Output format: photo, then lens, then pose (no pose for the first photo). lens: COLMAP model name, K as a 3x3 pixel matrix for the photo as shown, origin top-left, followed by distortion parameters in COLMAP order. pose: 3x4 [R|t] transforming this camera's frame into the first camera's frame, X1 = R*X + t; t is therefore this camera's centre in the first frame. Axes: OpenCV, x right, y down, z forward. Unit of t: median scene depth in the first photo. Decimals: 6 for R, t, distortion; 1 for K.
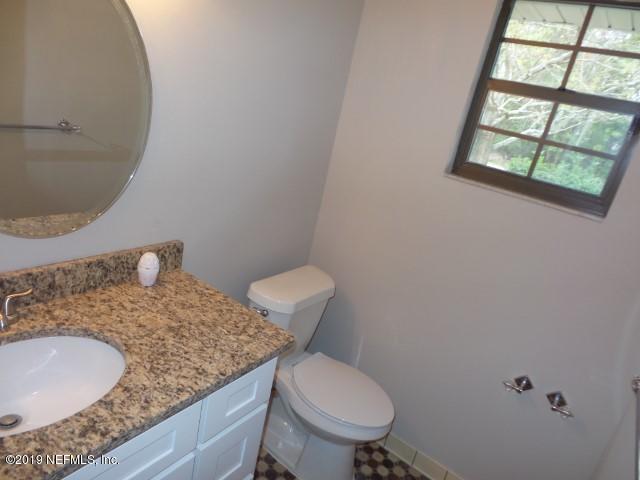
lens RADIAL K [[440.2, 0, 316.9], [0, 440.2, 240.9], [0, 0, 1]] dist [-0.000898, -0.000417]
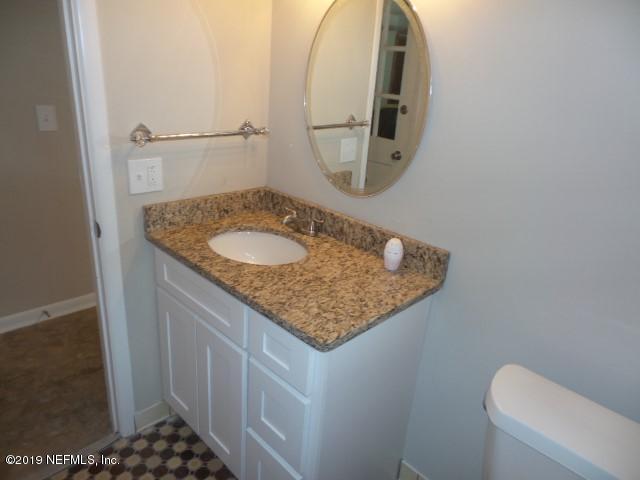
lens RADIAL K [[440.2, 0, 317.4], [0, 440.2, 238.3], [0, 0, 1]] dist [-0.000898, -0.000417]
pose [[-0.123542, 0.167417, -0.978115, 0.762984], [-0.415743, 0.886261, 0.204206, -0.125795], [0.901052, 0.431872, -0.039888, 0.968680]]
